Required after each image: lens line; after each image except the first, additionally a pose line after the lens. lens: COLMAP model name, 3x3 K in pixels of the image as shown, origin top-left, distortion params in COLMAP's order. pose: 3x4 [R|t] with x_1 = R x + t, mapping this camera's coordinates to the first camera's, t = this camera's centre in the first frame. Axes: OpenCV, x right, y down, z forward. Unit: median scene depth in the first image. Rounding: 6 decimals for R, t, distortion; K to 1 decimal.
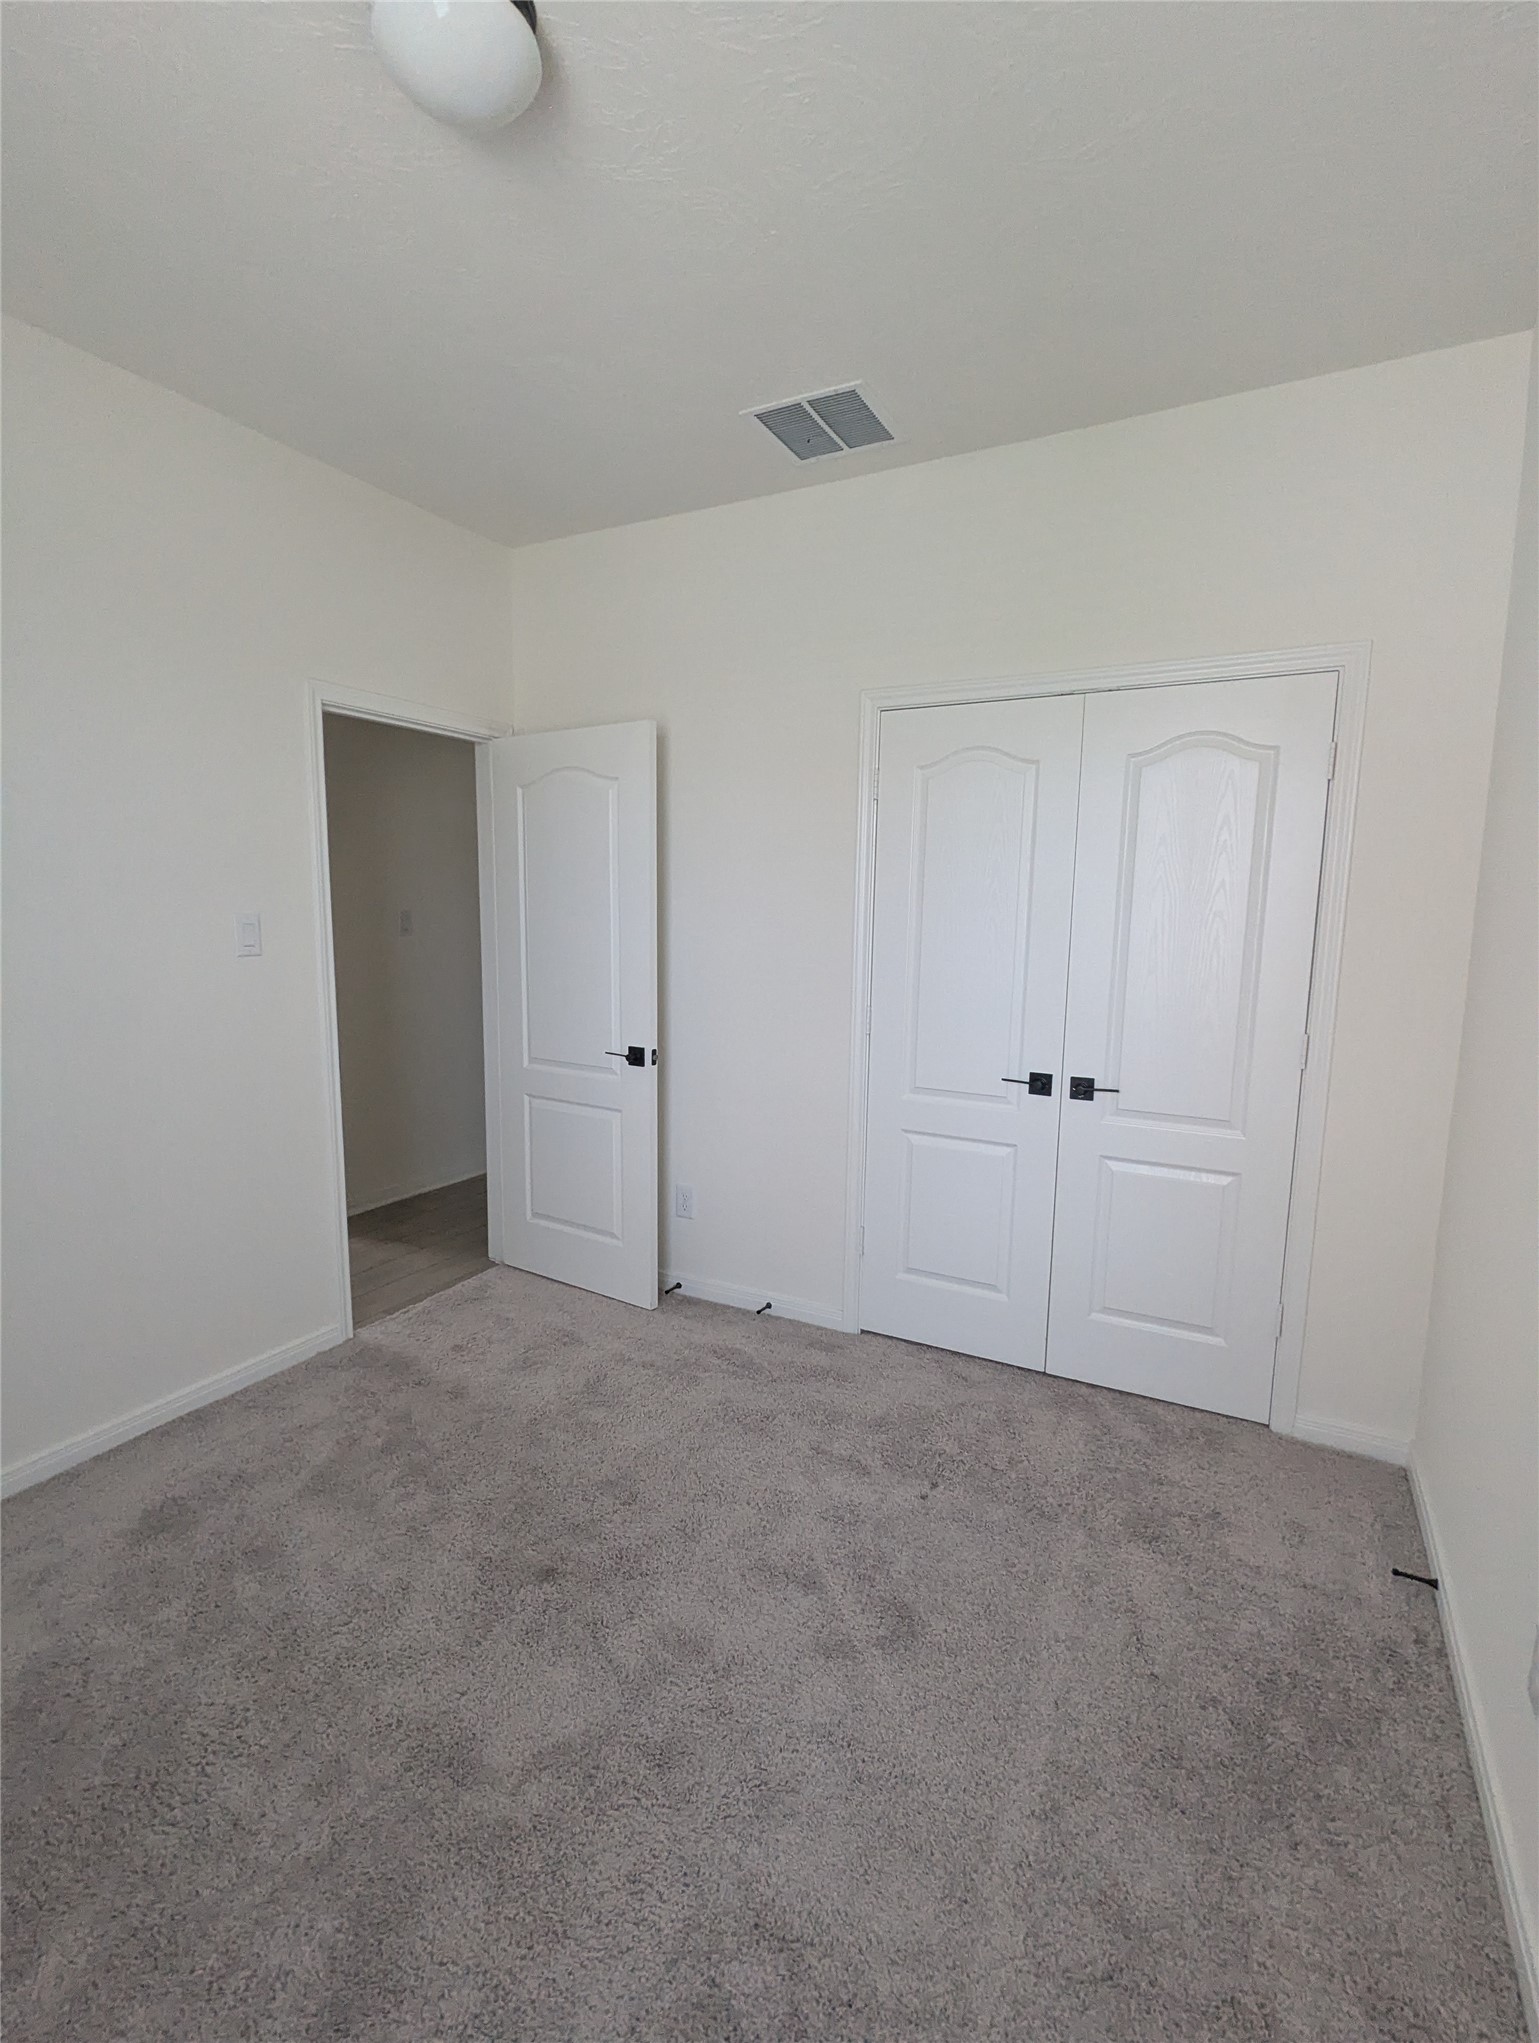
lens RADIAL K [[971.3, 0, 758.7], [0, 971.3, 1038.6], [0, 0, 1]] dist [0.002843, -0.000432]
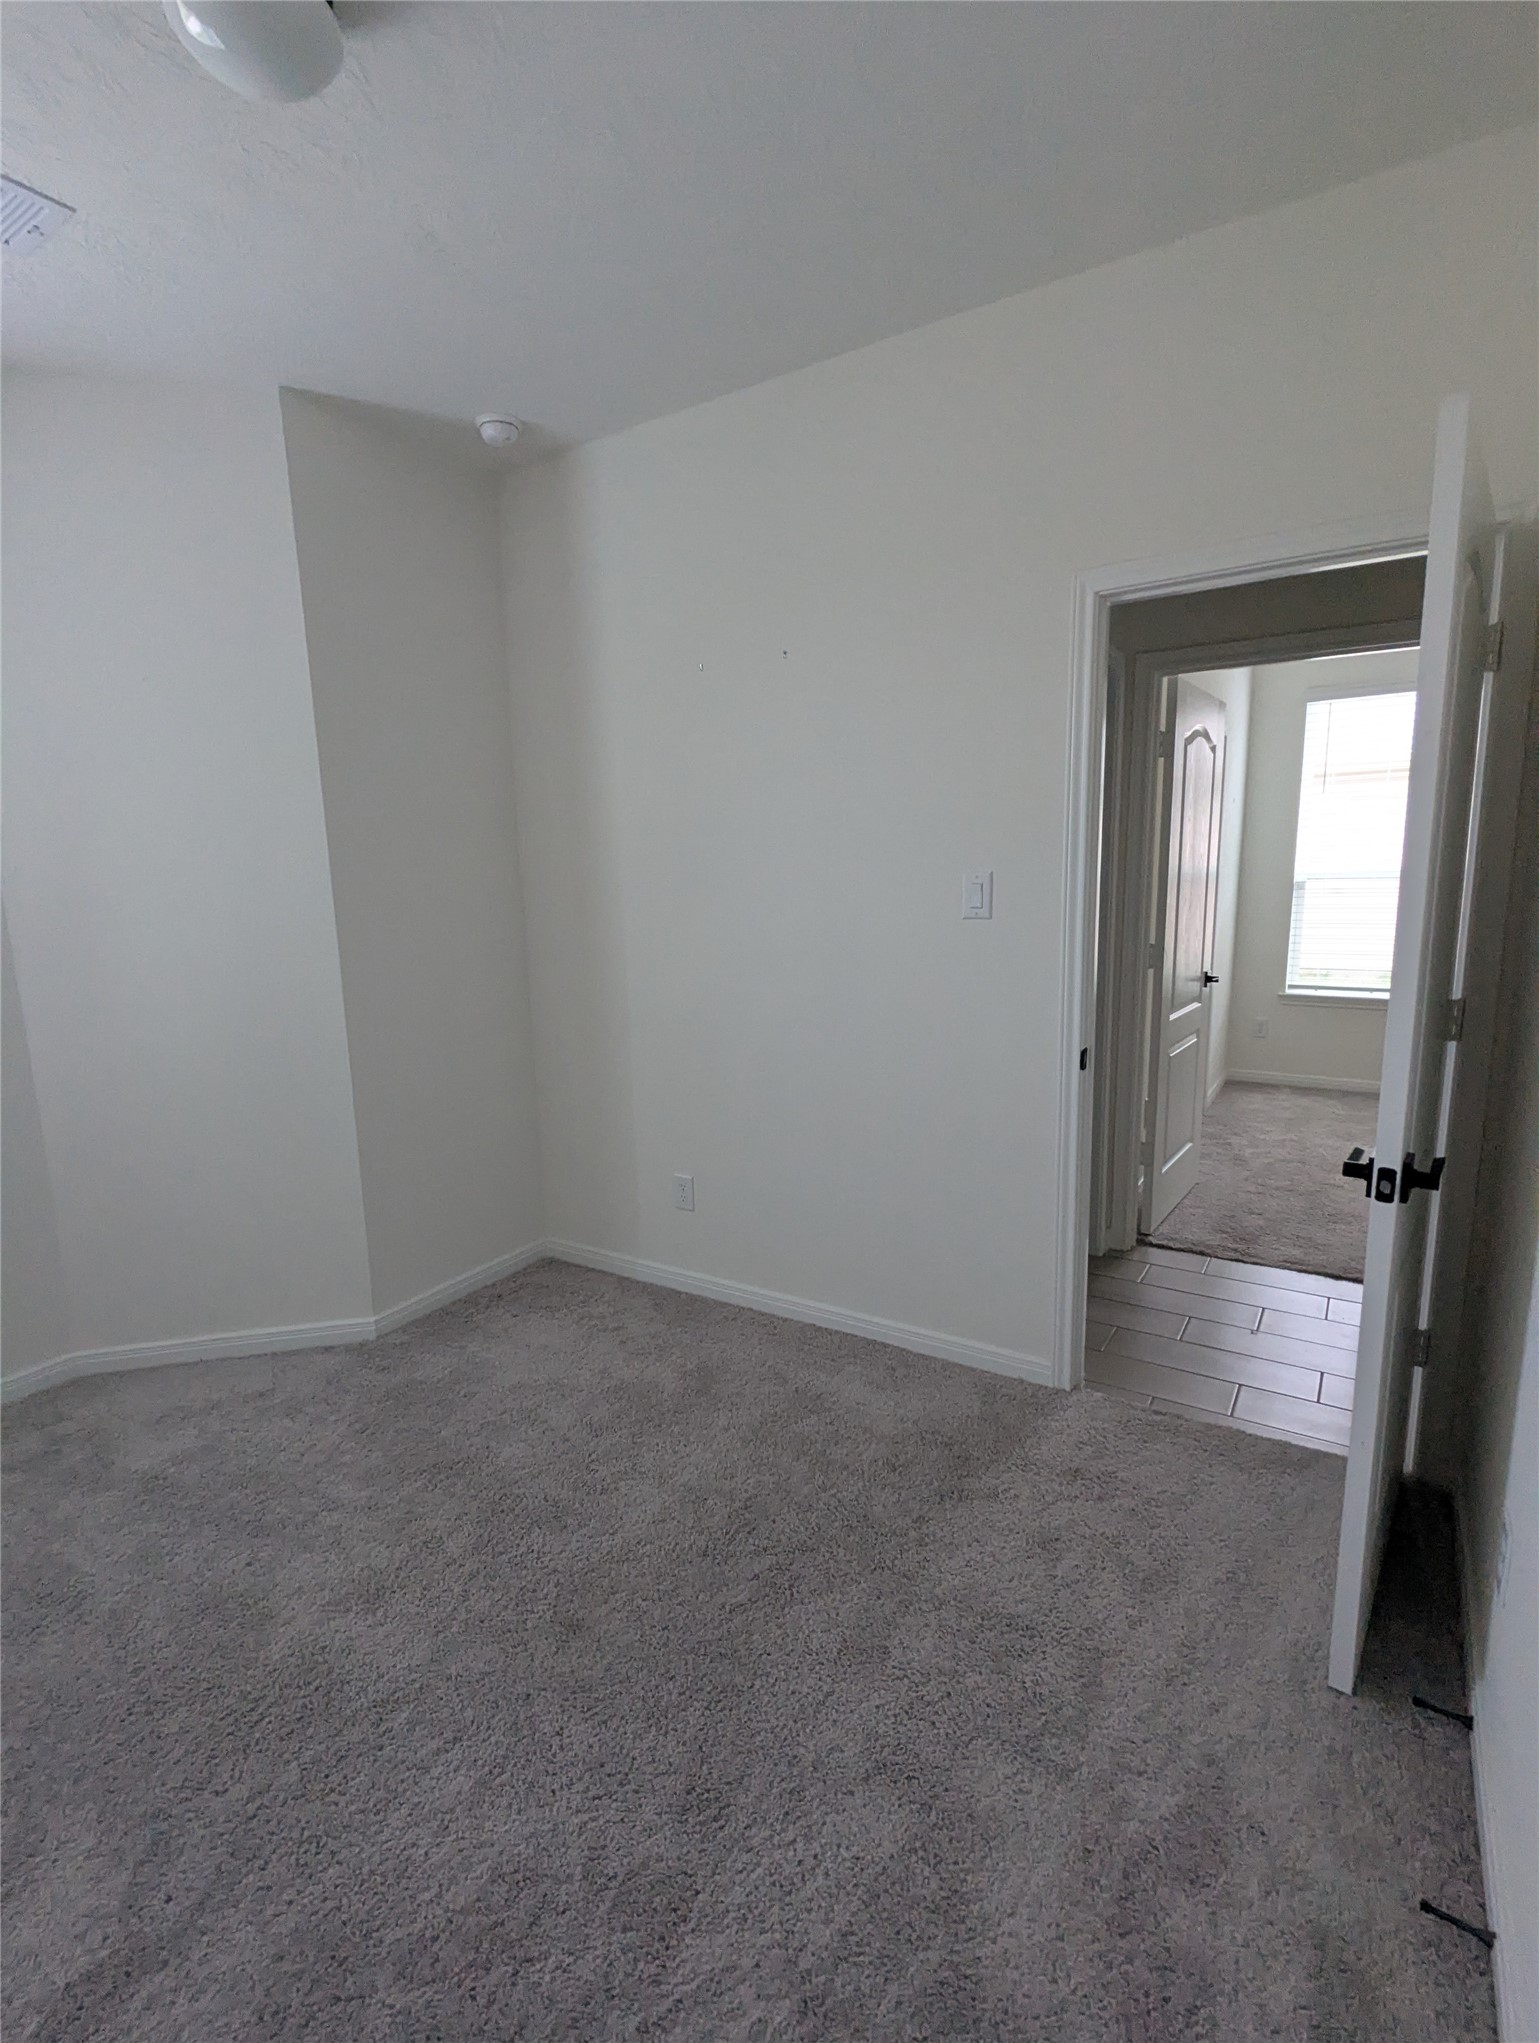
lens RADIAL K [[971.3, 0, 758.7], [0, 971.3, 1038.6], [0, 0, 1]] dist [0.002843, -0.000432]
pose [[-0.070210, 0.166364, -0.983562, 0.536304], [-0.112529, 0.978380, 0.173520, -0.143355], [0.991165, 0.122862, -0.049971, 1.124763]]
